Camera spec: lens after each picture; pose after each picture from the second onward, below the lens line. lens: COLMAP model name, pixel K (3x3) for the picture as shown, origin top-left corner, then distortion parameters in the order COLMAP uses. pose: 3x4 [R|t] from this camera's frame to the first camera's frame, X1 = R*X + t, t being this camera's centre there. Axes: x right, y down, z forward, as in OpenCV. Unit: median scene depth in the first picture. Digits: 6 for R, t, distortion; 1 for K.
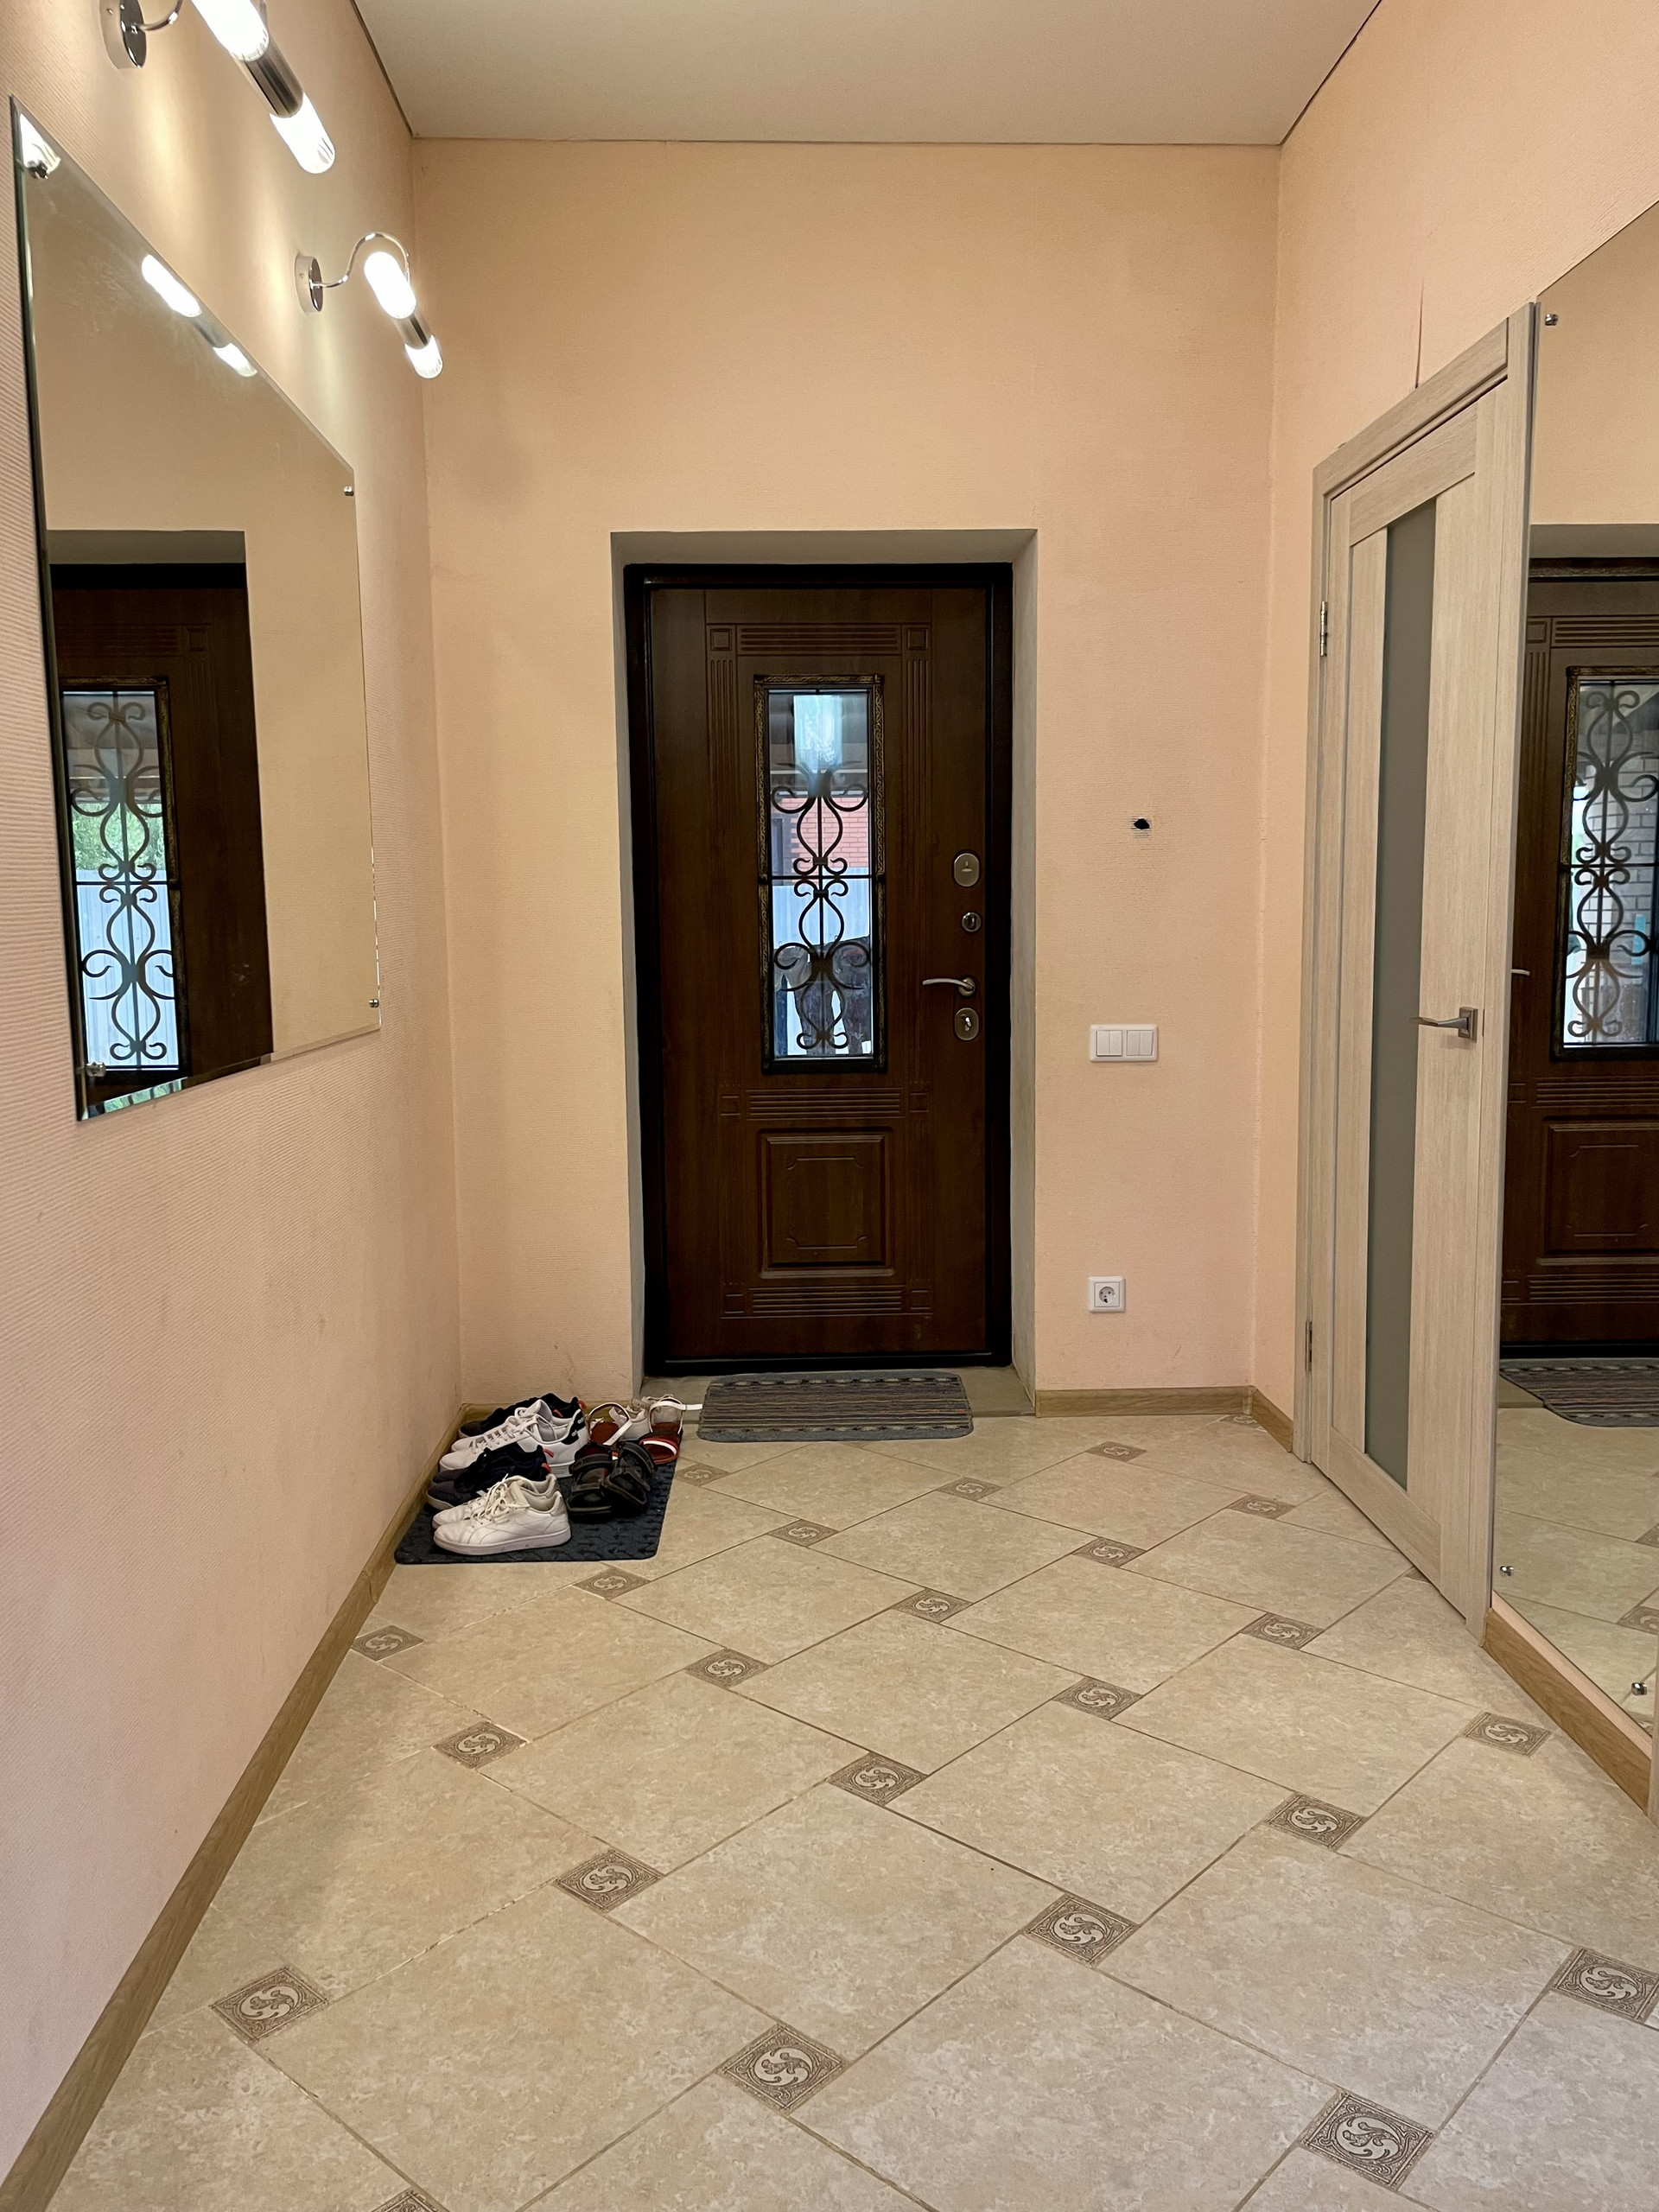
lens RADIAL K [[1674.4, 0, 827.5], [0, 1674.4, 1084.7], [0, 0, 1]] dist [0.080358, -0.107145]
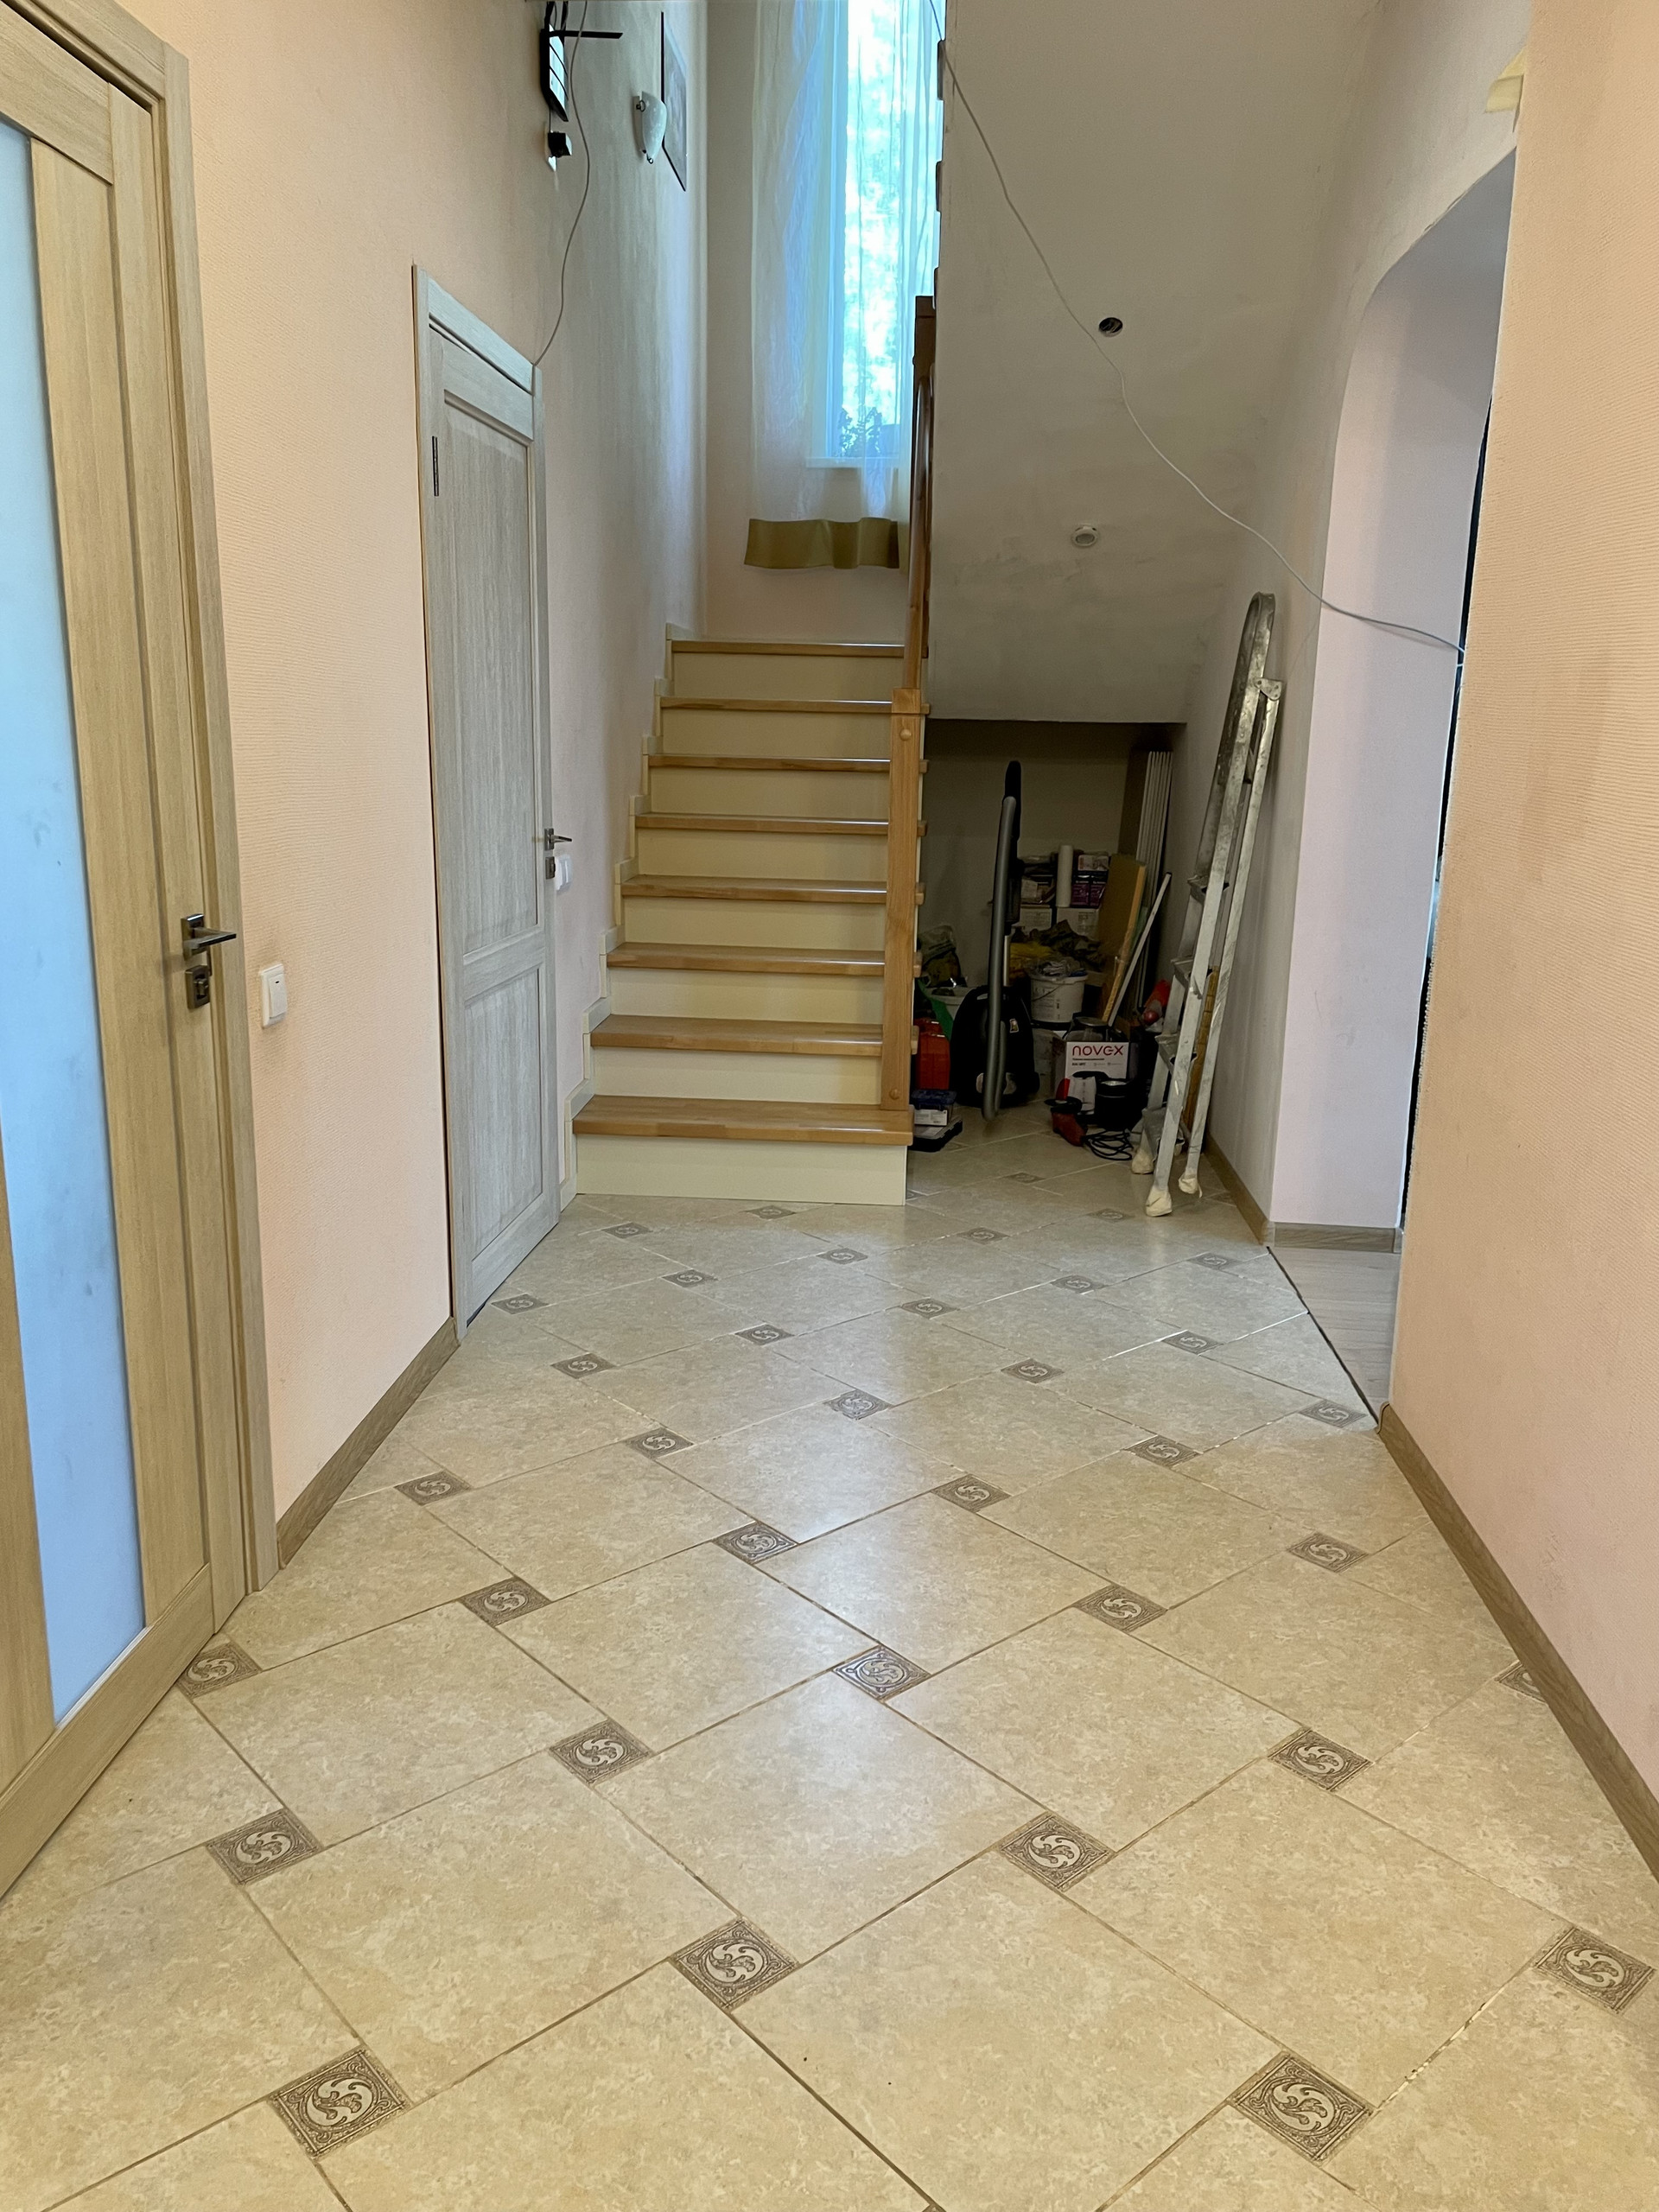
lens RADIAL K [[1674.4, 0, 815.8], [0, 1674.4, 1107.3], [0, 0, 1]] dist [0.080358, -0.107145]
pose [[-0.993436, -0.032990, 0.109530, 0.020839], [0.004619, 0.945161, 0.326571, -0.219854], [-0.114297, 0.324934, -0.938805, 1.640572]]
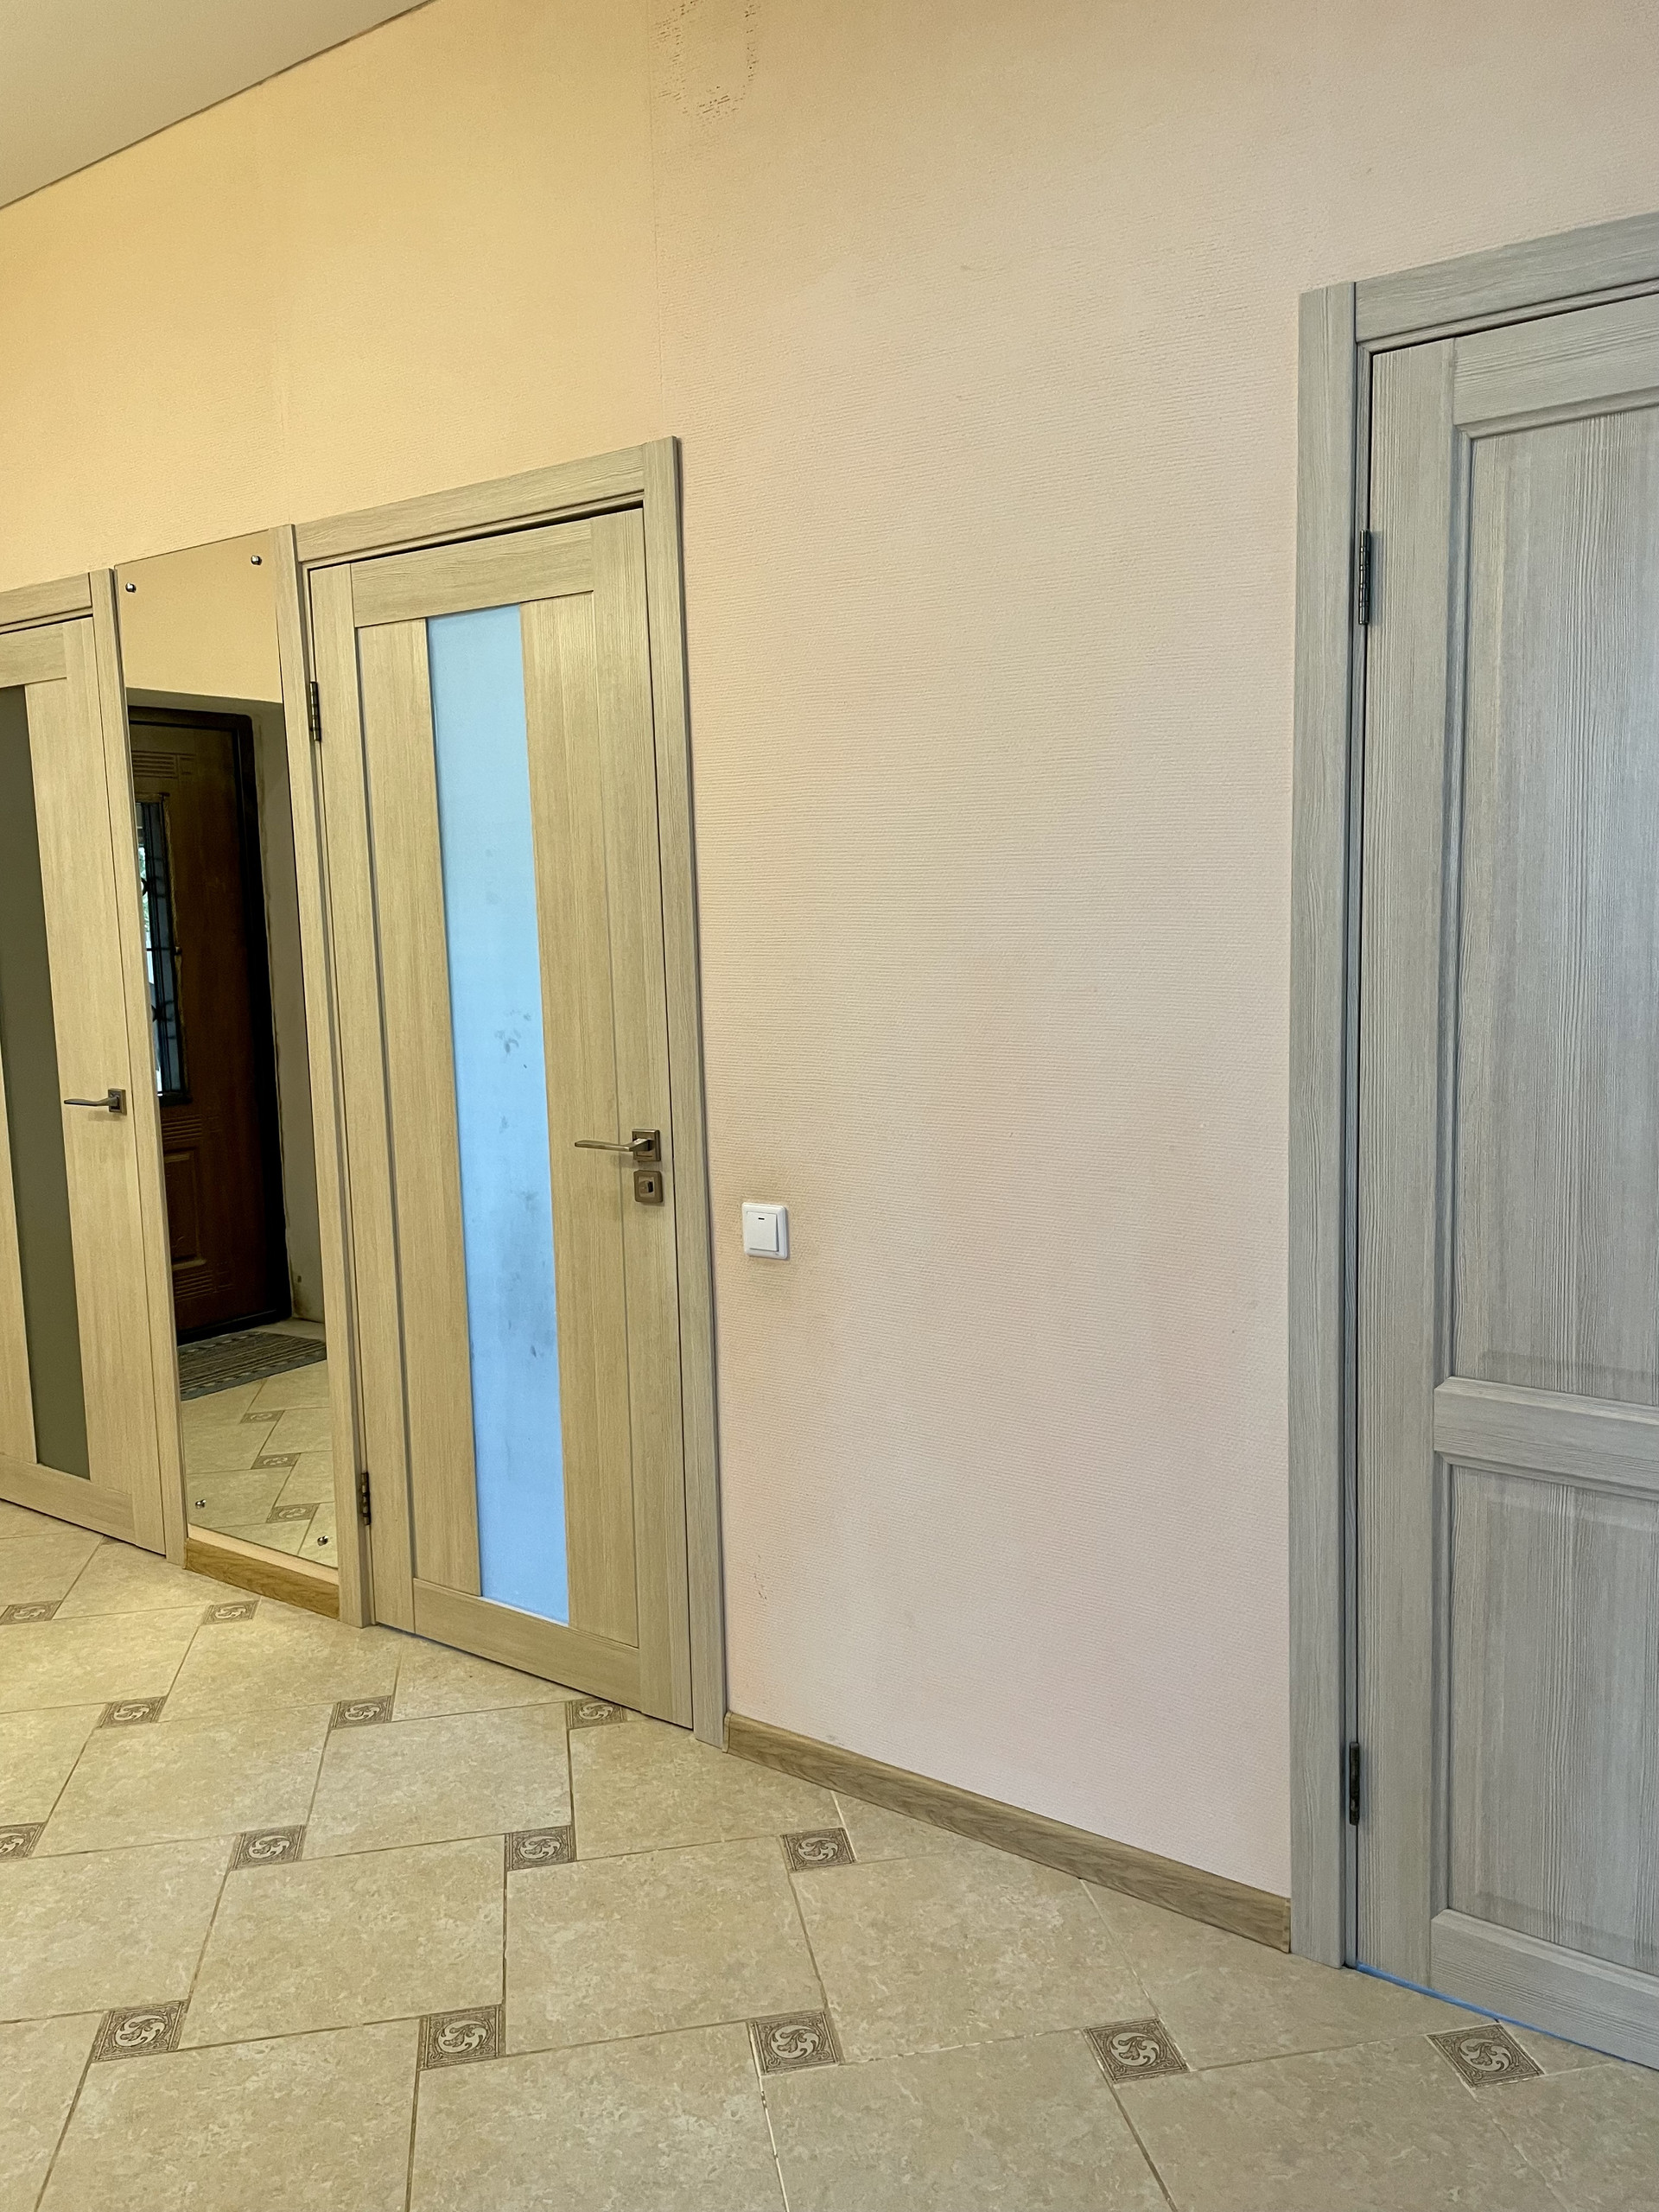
lens RADIAL K [[1674.4, 0, 828.0], [0, 1674.4, 1094.1], [0, 0, 1]] dist [0.080358, -0.107145]
pose [[0.612013, -0.101807, 0.784267, -0.406767], [0.107492, 0.993185, 0.045044, -0.055448], [-0.783508, 0.056734, 0.618786, -0.307801]]
